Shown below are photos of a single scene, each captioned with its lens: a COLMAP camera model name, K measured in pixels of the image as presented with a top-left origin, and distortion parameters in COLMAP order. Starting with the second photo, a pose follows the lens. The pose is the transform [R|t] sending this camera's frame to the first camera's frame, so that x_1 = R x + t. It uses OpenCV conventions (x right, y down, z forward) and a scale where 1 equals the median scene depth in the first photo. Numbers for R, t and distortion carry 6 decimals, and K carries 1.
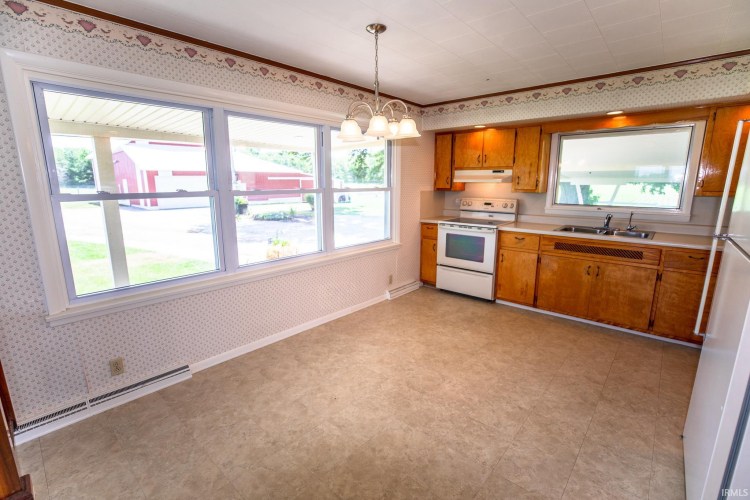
lens RADIAL K [[343.0, 0, 373.5], [0, 343.0, 251.4], [0, 0, 1]] dist [-0.033972, 0.006424]
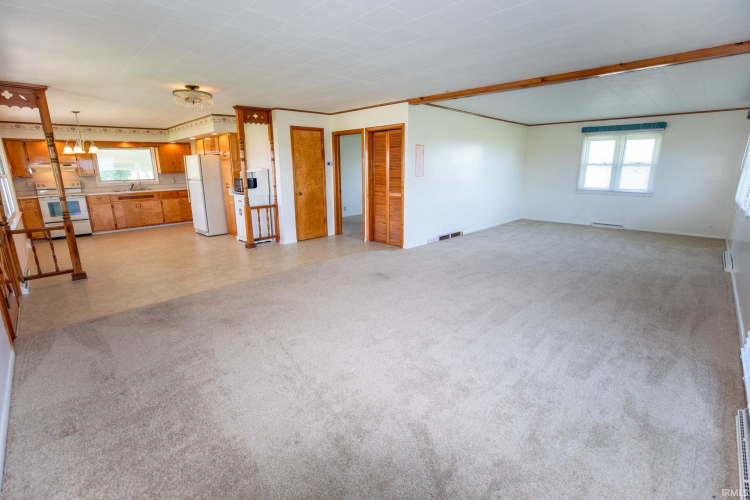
lens RADIAL K [[343.0, 0, 373.5], [0, 343.0, 251.4], [0, 0, 1]] dist [-0.033972, 0.006424]
pose [[0.059382, -0.238775, 0.969258, -1.733606], [0.210478, 0.952137, 0.221663, 0.191940], [-0.975793, 0.190845, 0.106797, -0.876840]]
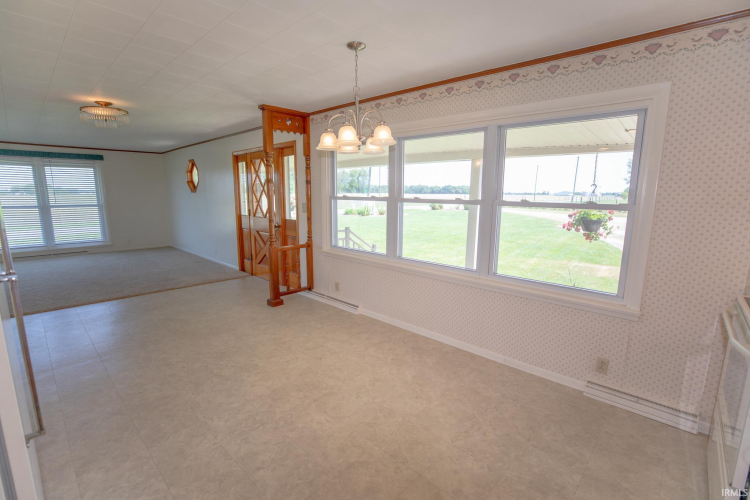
lens RADIAL K [[340.7, 0, 371.0], [0, 340.7, 260.6], [0, 0, 1]] dist [-0.026270, 0.001182]
pose [[-0.031849, 0.195648, -0.980157, 0.748751], [-0.205458, 0.958430, 0.197987, -0.151604], [0.978147, 0.207687, 0.009672, 0.772952]]
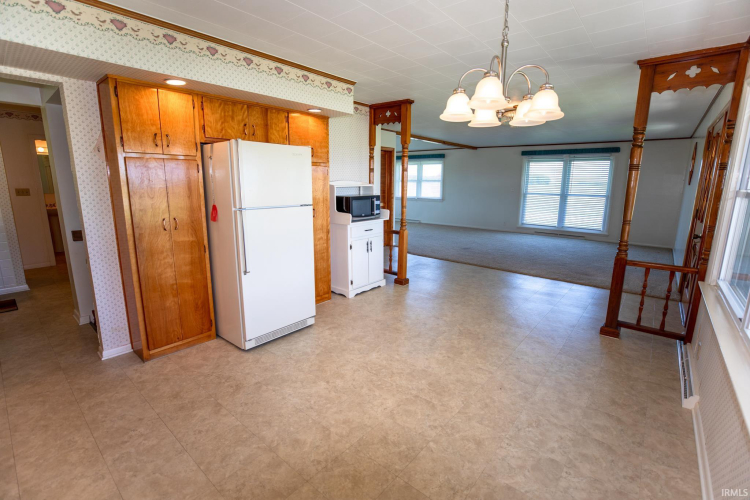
lens RADIAL K [[343.0, 0, 373.5], [0, 343.0, 251.4], [0, 0, 1]] dist [-0.033972, 0.006424]
pose [[-0.999626, -0.002008, -0.027264, 0.212326], [-0.012567, 0.919433, 0.393045, -0.245884], [0.024278, 0.393241, -0.919115, 1.247421]]
